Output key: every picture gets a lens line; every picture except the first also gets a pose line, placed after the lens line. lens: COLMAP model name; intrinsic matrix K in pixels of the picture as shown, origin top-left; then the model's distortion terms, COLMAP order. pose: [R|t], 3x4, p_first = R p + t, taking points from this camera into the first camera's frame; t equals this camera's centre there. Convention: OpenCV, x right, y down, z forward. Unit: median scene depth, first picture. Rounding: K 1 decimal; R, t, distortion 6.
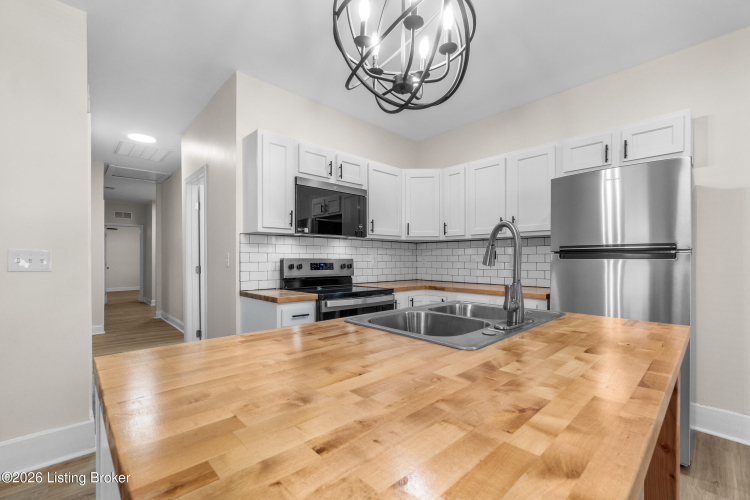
lens RADIAL K [[320.0, 0, 373.4], [0, 320.0, 252.5], [0, 0, 1]] dist [-0.008149, 0.000006]
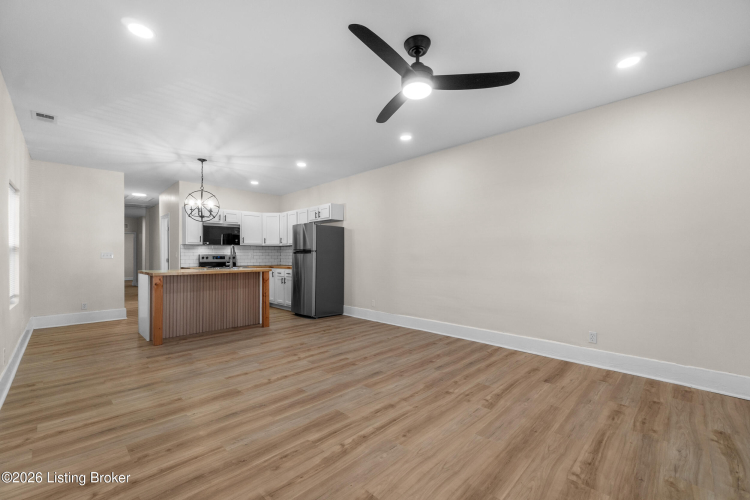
lens RADIAL K [[320.0, 0, 373.4], [0, 320.0, 252.5], [0, 0, 1]] dist [-0.008149, 0.000006]
pose [[0.999644, -0.003991, 0.026394, 0.896667], [0.003769, 0.999957, 0.008449, -0.010351], [-0.026427, -0.008346, 0.999616, -1.352604]]
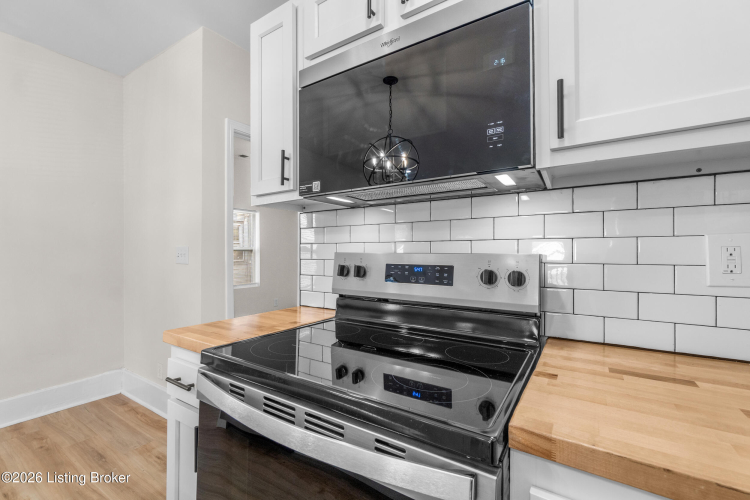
lens RADIAL K [[320.0, 0, 373.4], [0, 320.0, 252.5], [0, 0, 1]] dist [-0.008149, 0.000006]
pose [[0.238171, -0.005639, -0.971207, 0.188866], [0.016926, 0.999855, -0.001655, 0.017384], [0.971076, -0.016045, 0.238232, 0.838015]]
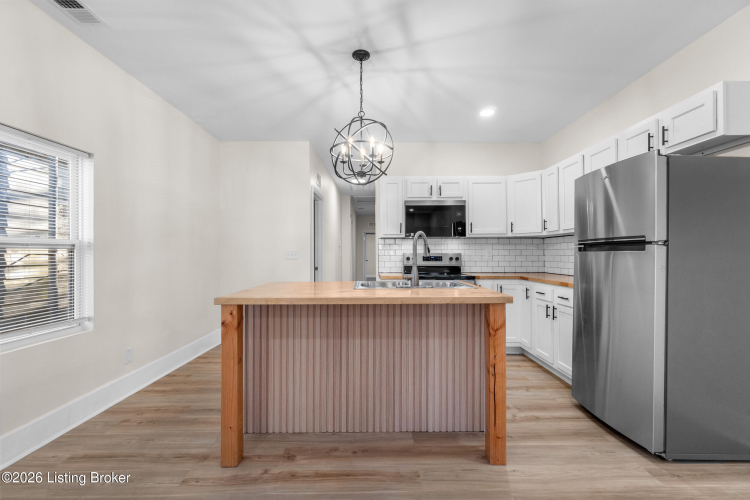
lens RADIAL K [[320.0, 0, 373.4], [0, 320.0, 252.5], [0, 0, 1]] dist [-0.008149, 0.000006]
pose [[0.728873, -0.007850, -0.684604, 0.608082], [0.016390, 0.999848, 0.005985, 0.003399], [0.684452, -0.015583, 0.728891, -0.215246]]
